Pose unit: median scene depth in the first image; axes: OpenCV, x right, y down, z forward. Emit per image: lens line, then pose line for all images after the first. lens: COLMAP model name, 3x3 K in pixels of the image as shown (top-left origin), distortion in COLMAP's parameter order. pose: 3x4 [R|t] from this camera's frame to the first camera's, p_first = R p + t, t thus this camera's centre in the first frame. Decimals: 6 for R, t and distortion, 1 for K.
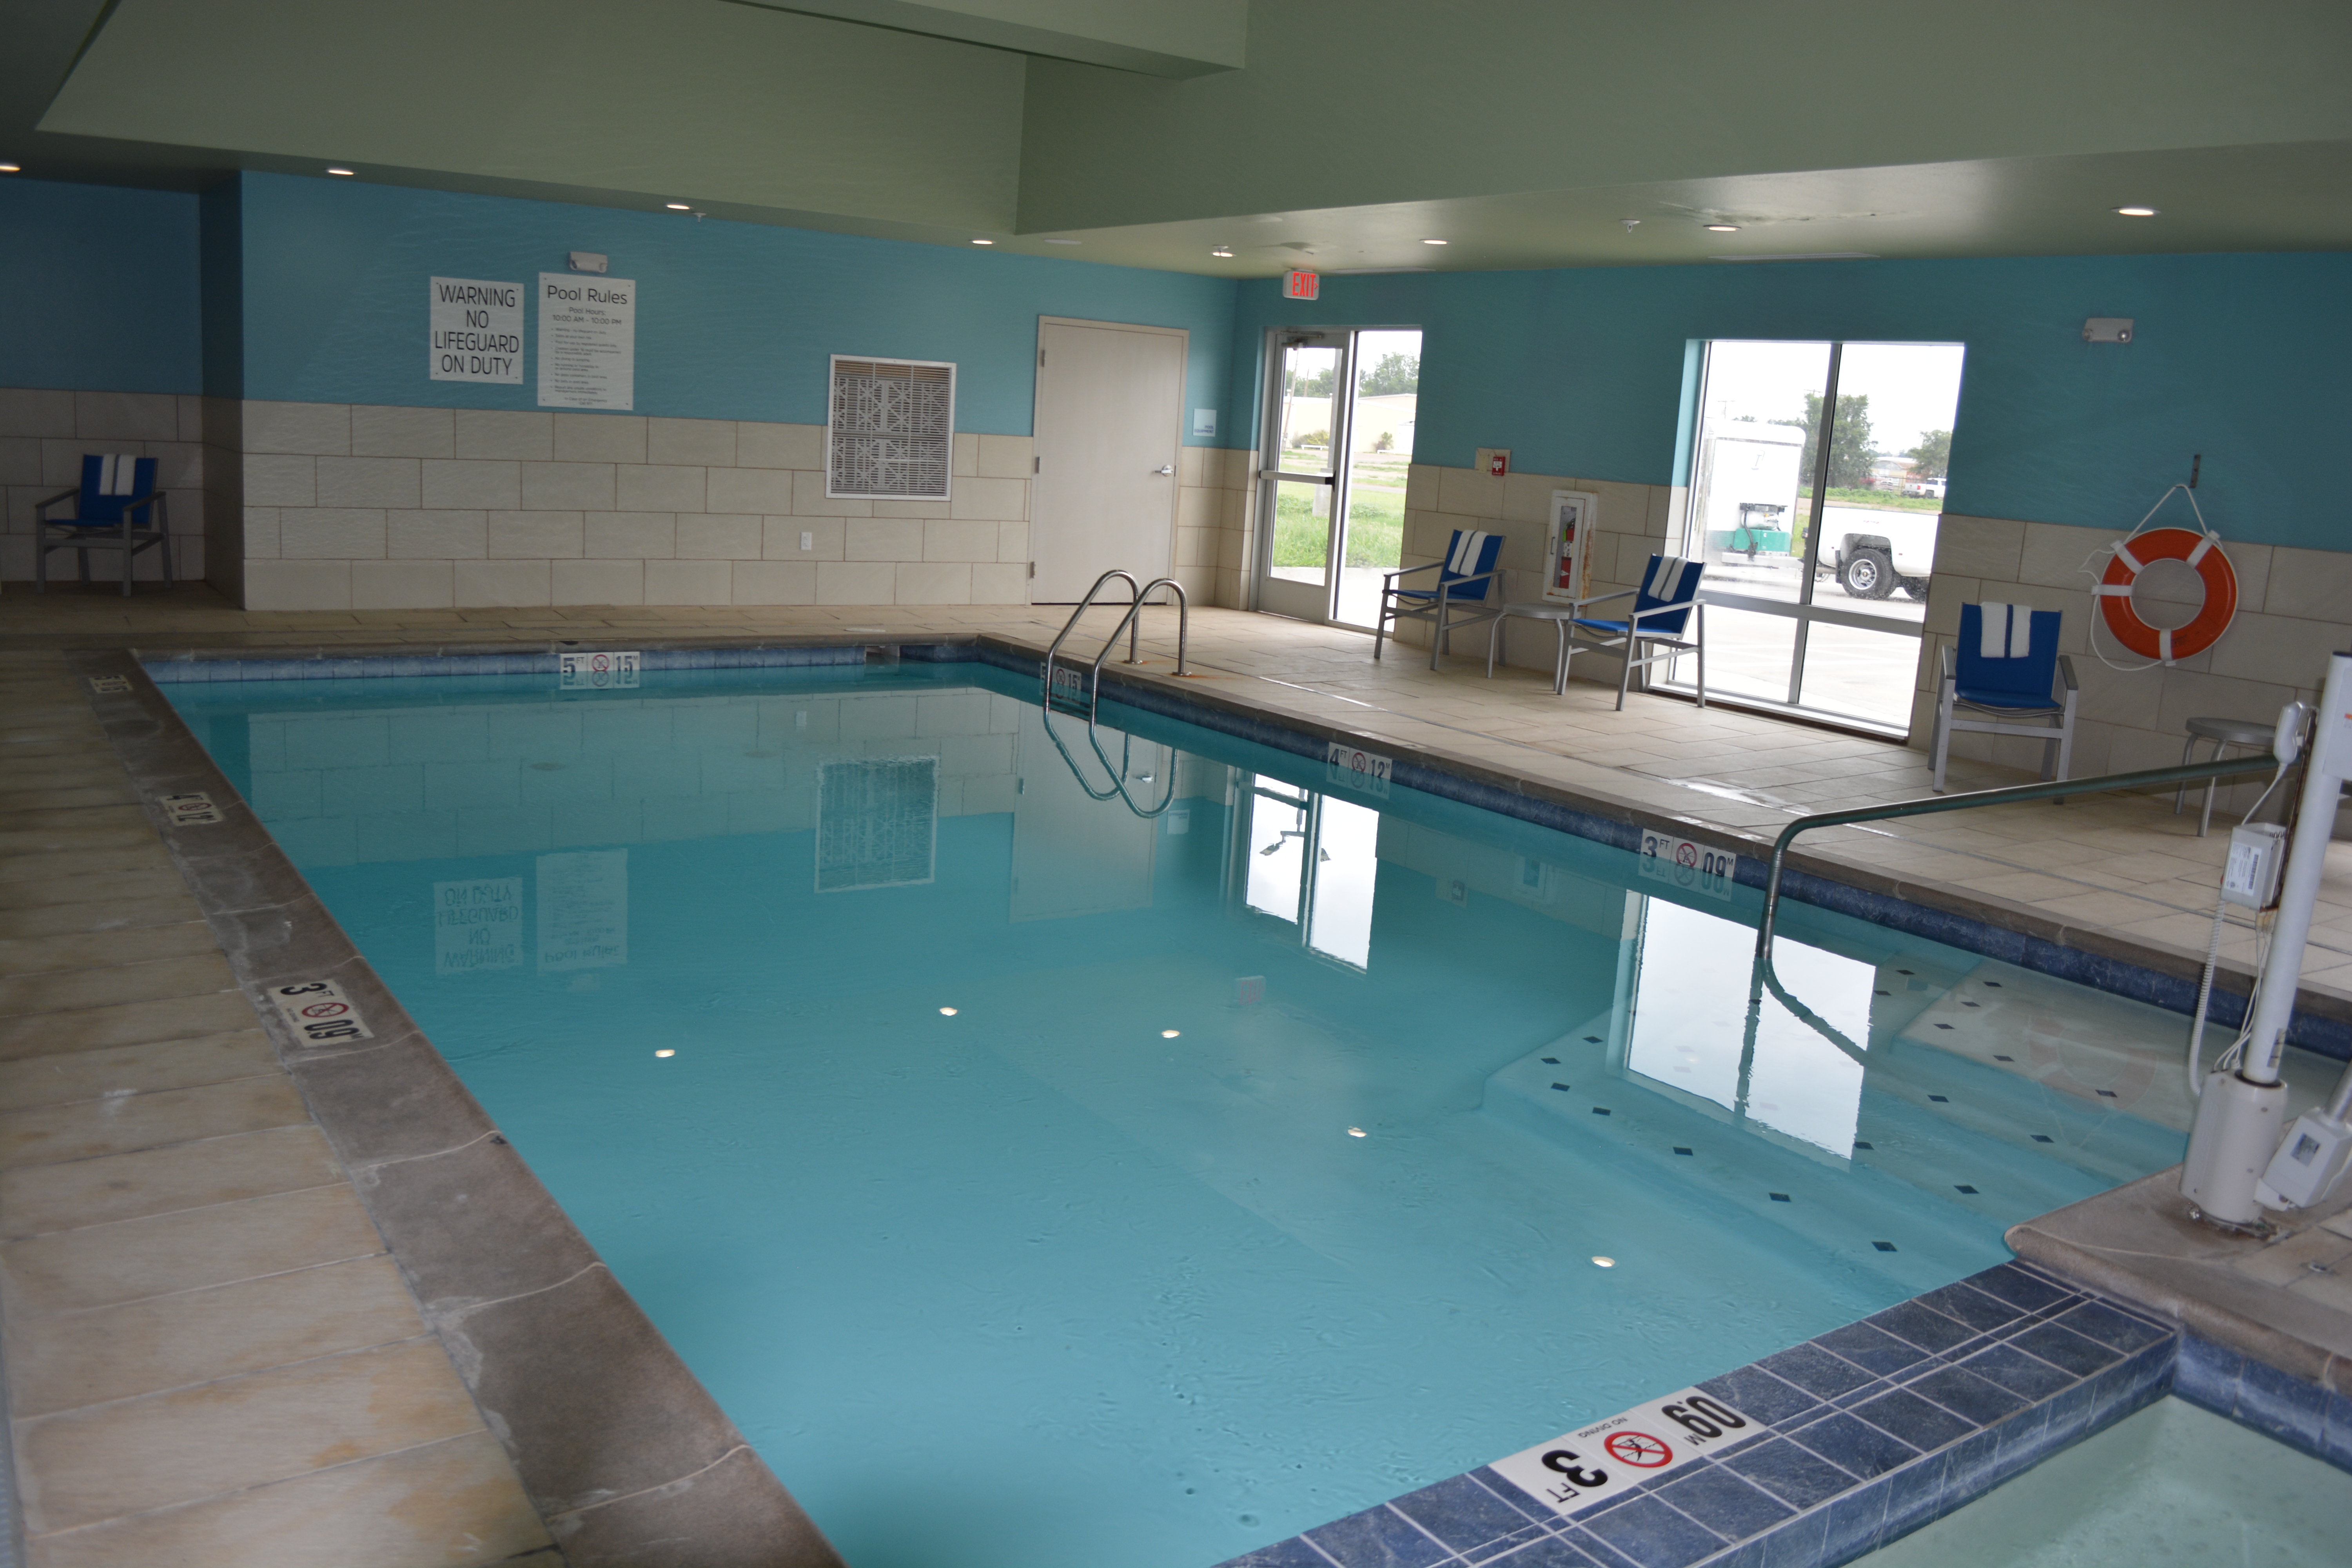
lens RADIAL K [[1874.3, 0, 1243.0], [0, 1874.3, 786.7], [0, 0, 1]] dist [-0.009510, -0.002563]
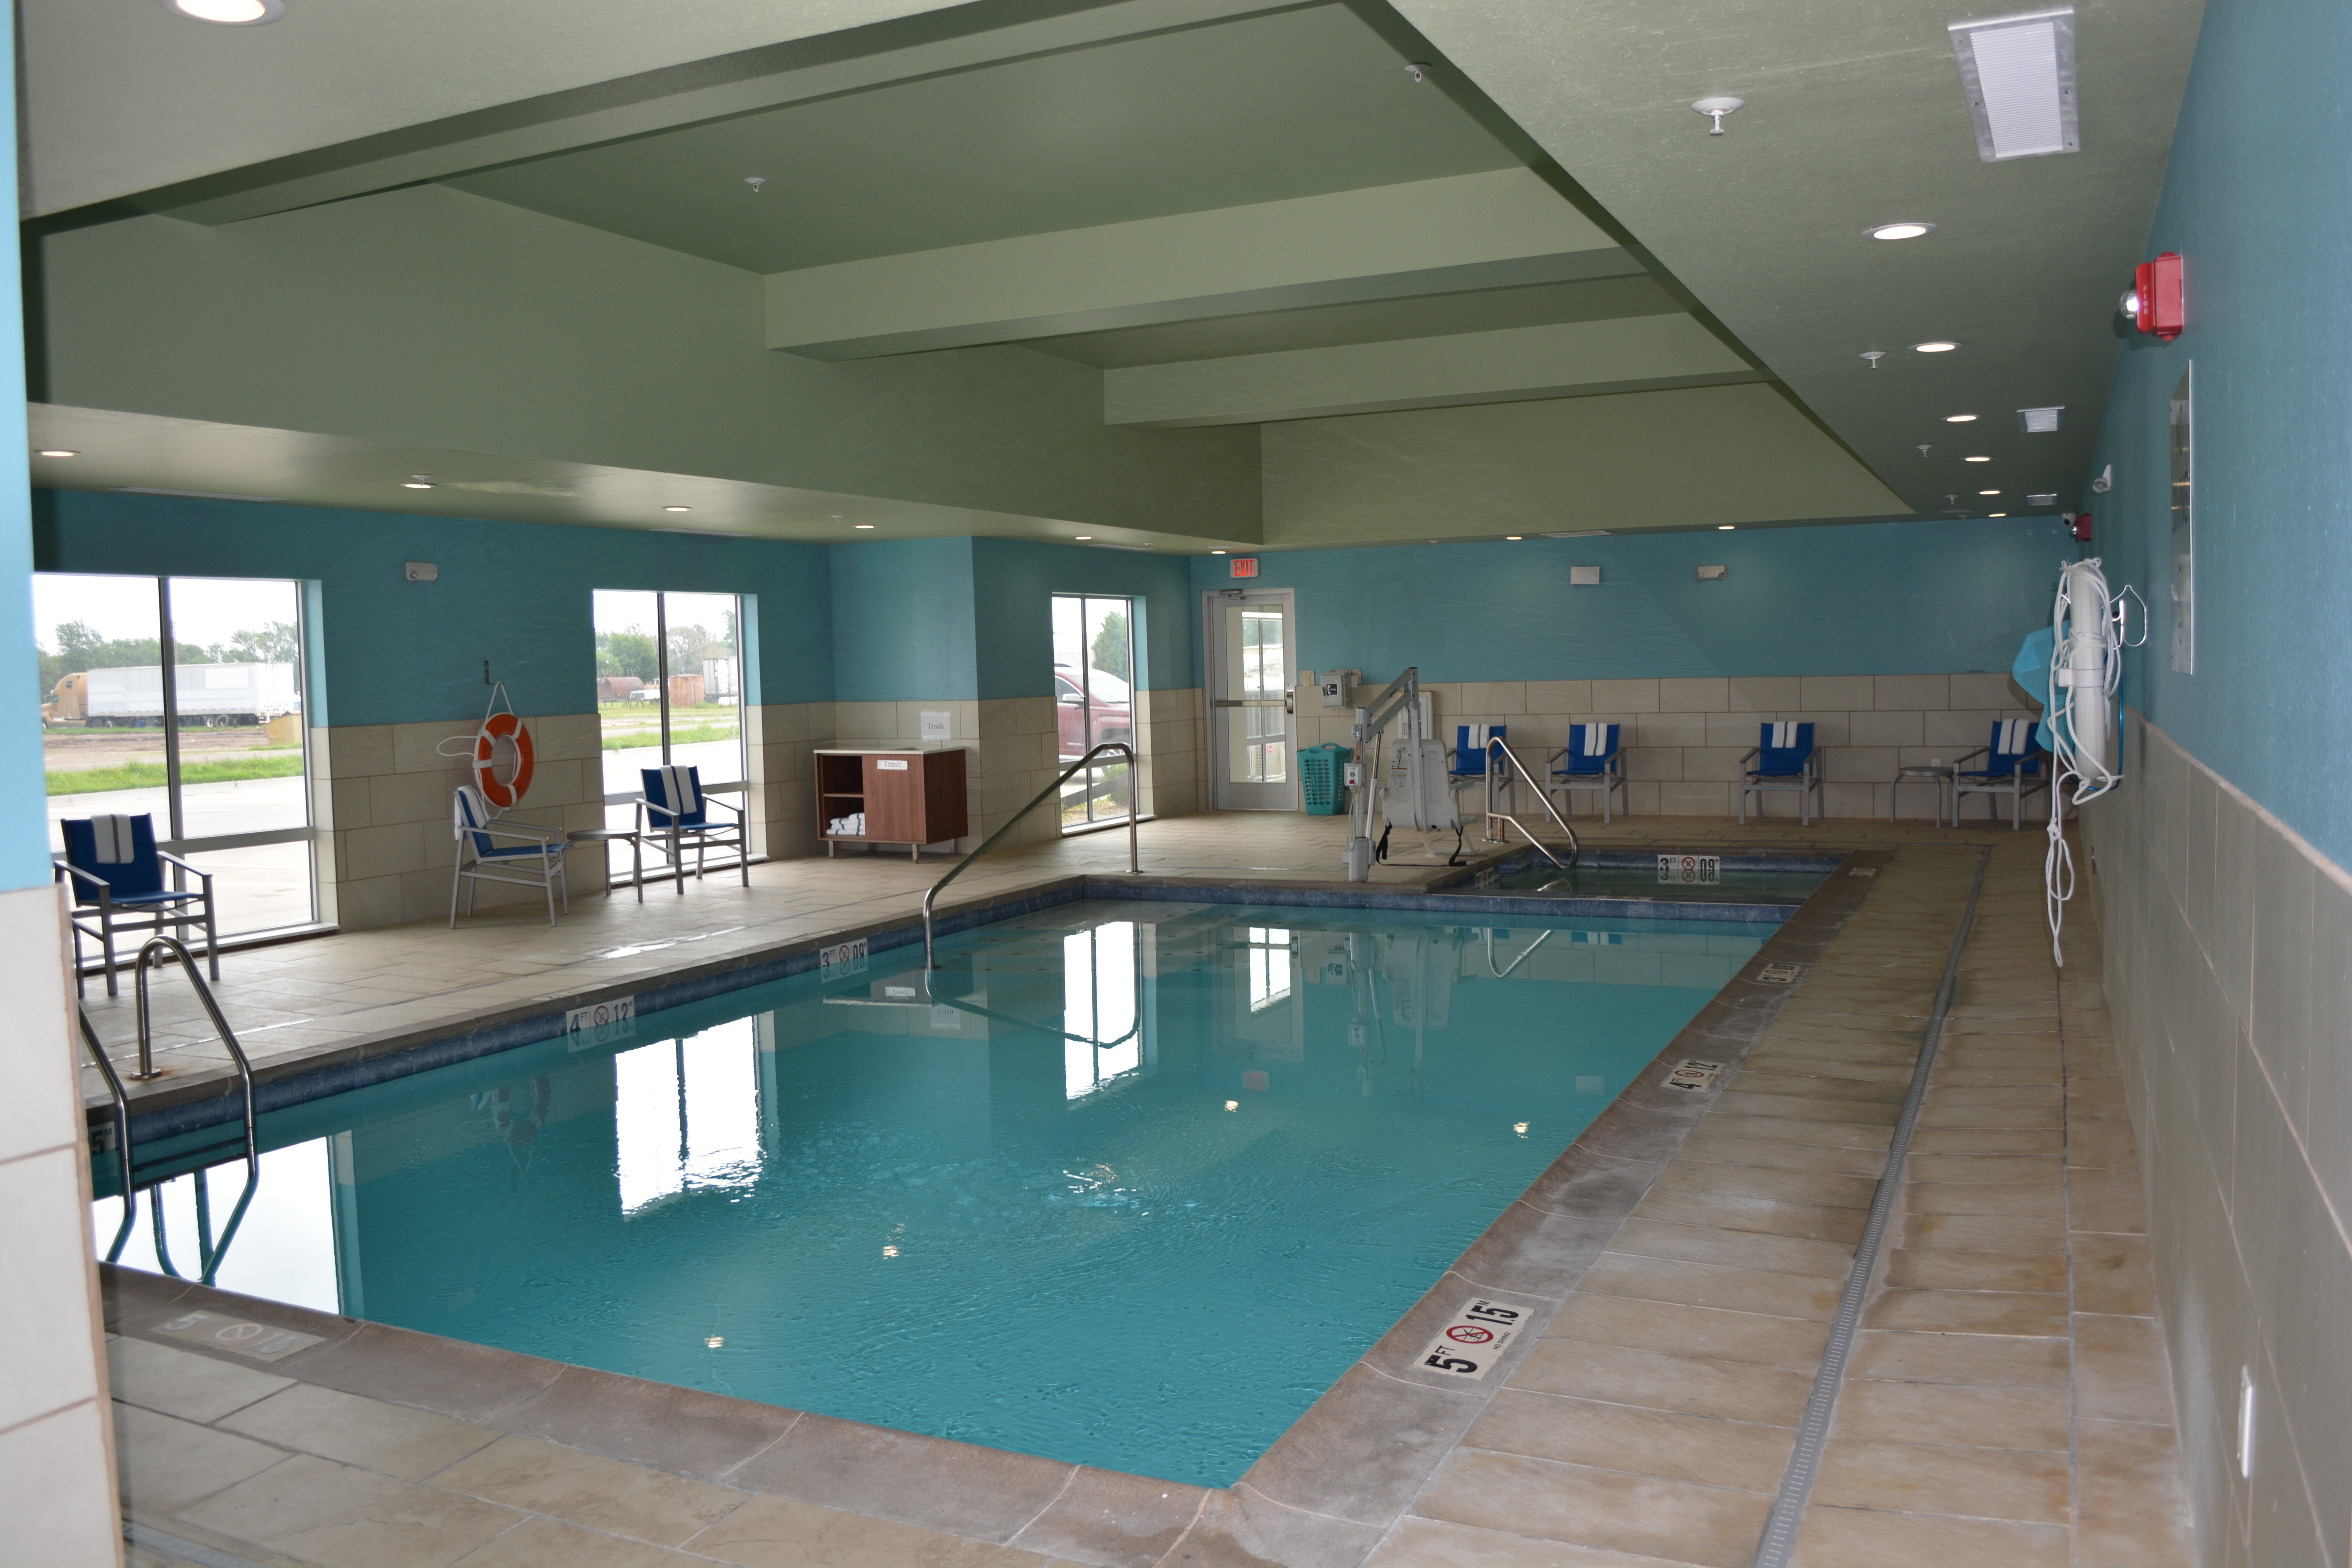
lens RADIAL K [[1874.3, 0, 1243.0], [0, 1874.3, 786.7], [0, 0, 1]] dist [-0.009510, -0.002563]
pose [[-0.466999, -0.116920, 0.876494, -0.974626], [0.169403, 0.961031, 0.218455, -0.295673], [-0.867879, 0.250499, -0.428993, 1.131887]]
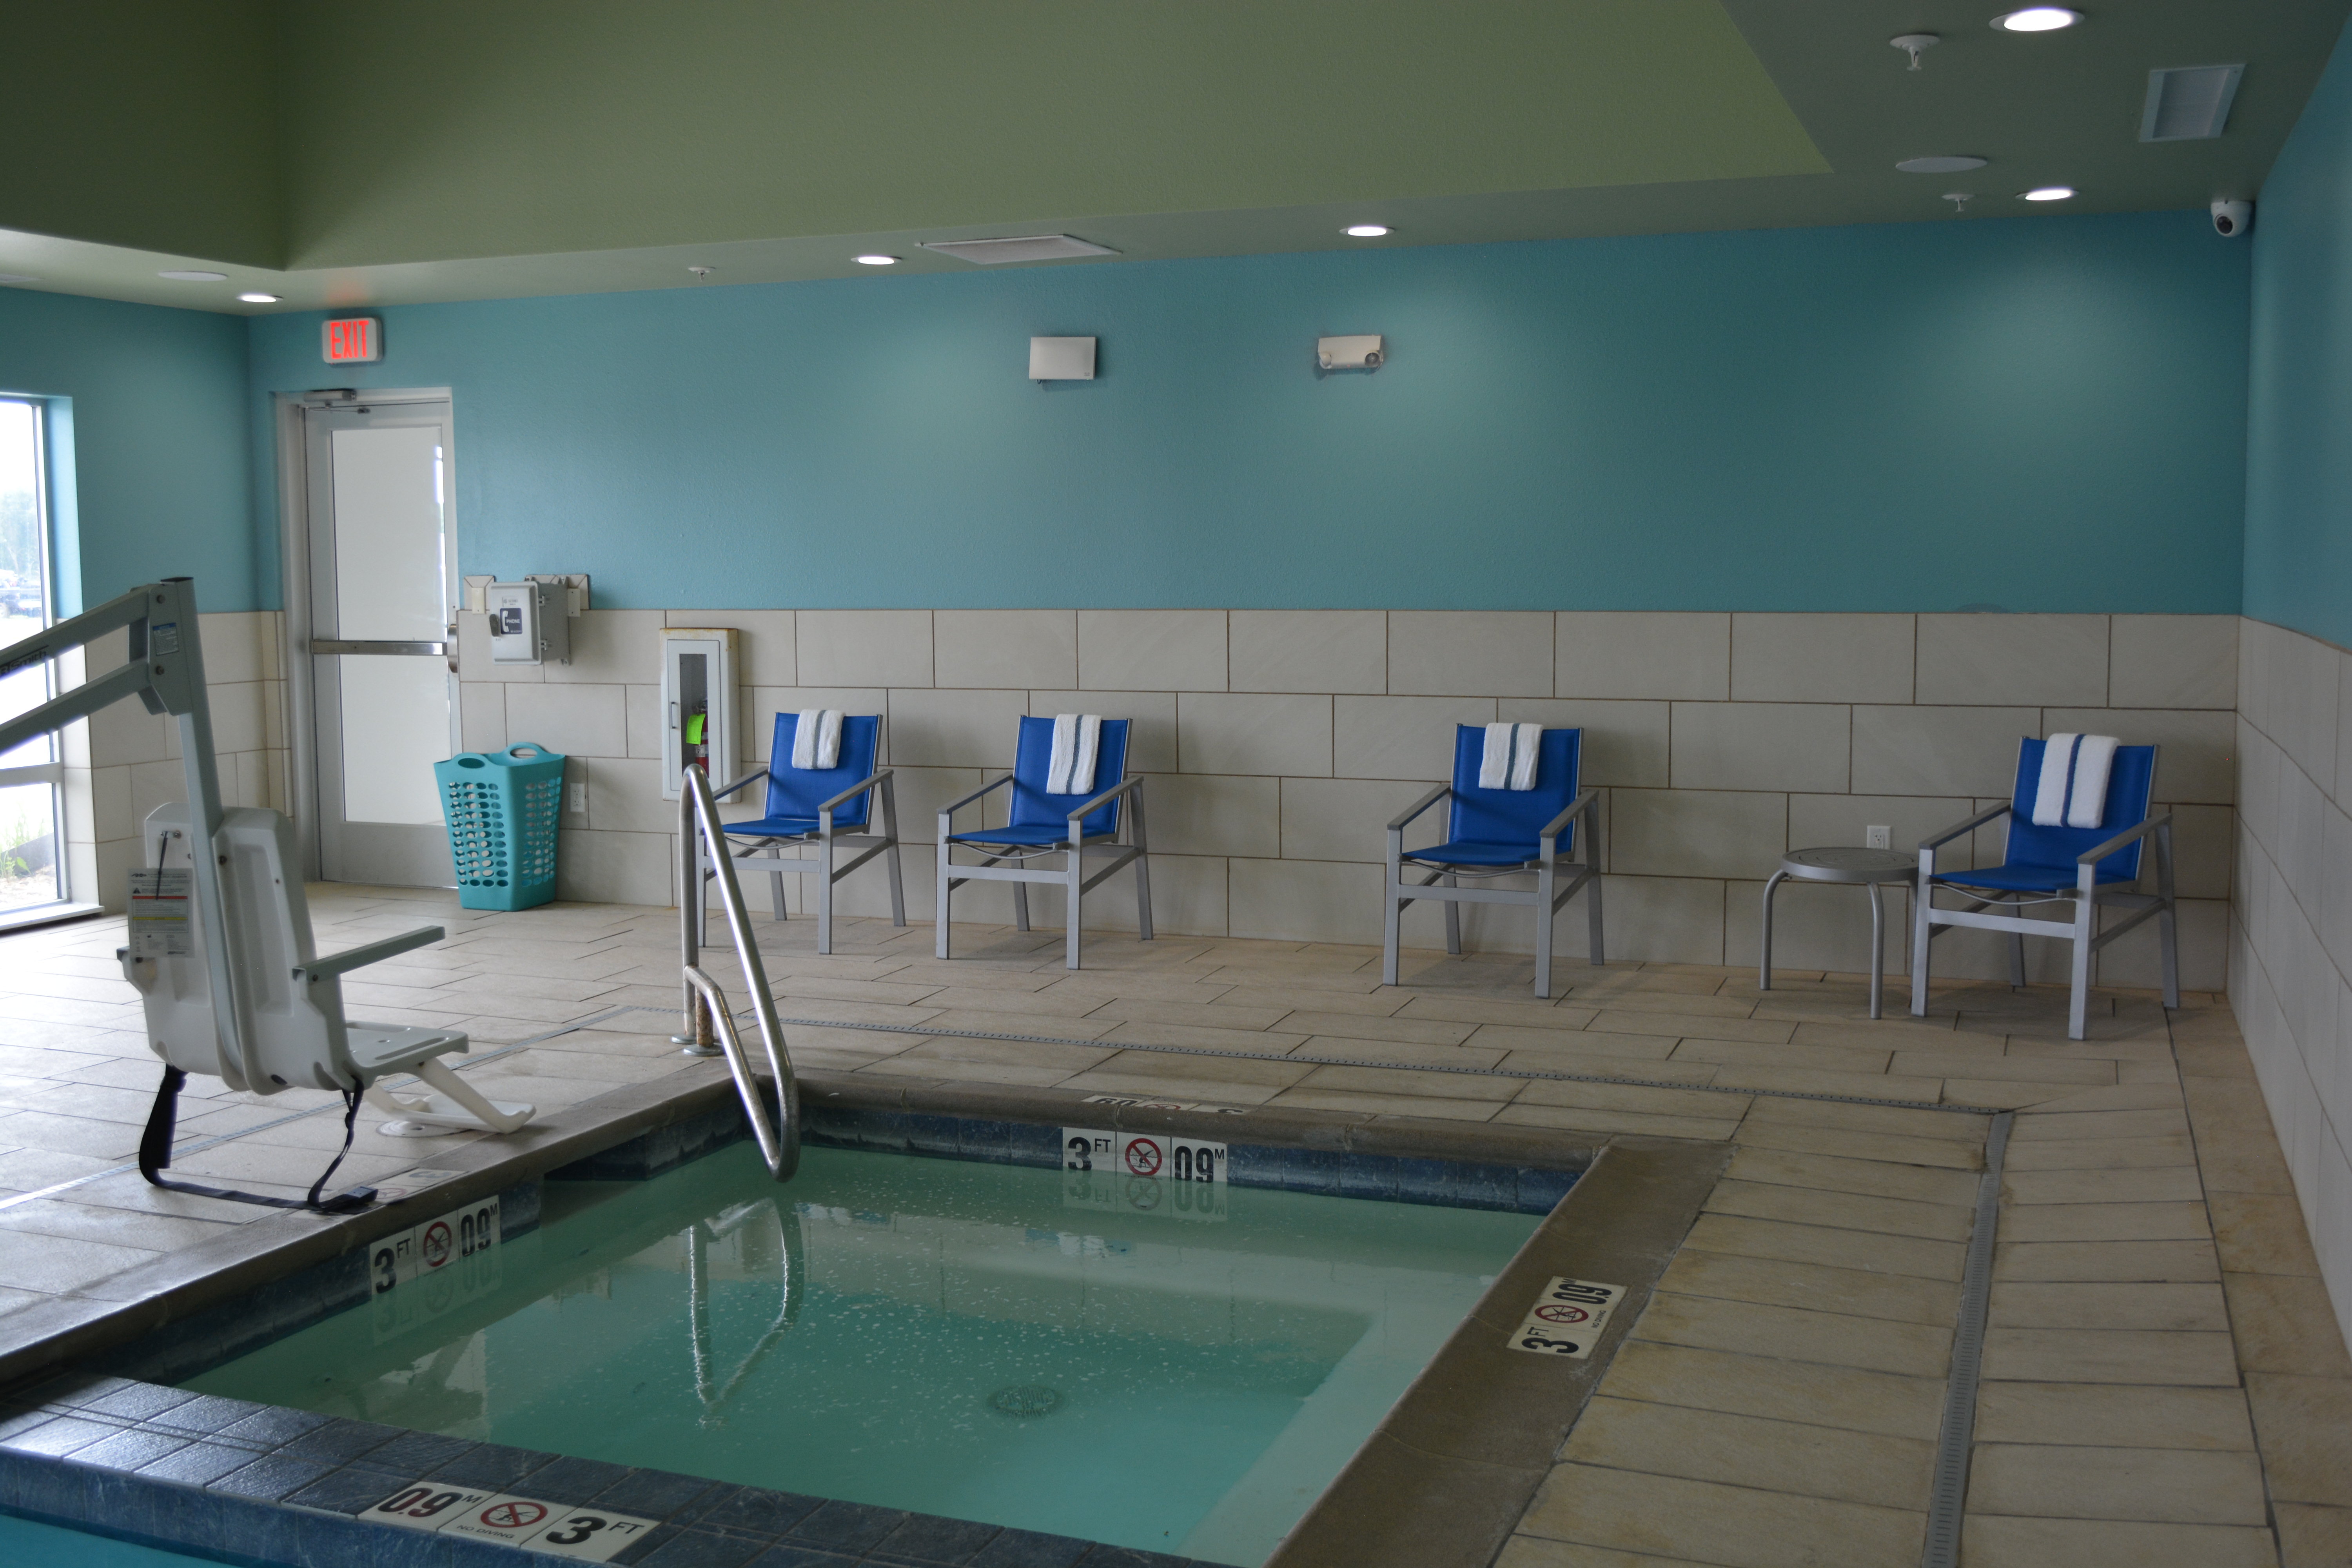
lens RADIAL K [[2340.0, 0, 1173.5], [0, 2340.0, 780.5], [0, 0, 1]] dist [-0.008143, -0.002786]
pose [[-0.496956, -0.148115, 0.855042, -0.680975], [0.147673, 0.956520, 0.251522, -0.204487], [-0.855118, 0.251262, -0.453476, 0.799667]]
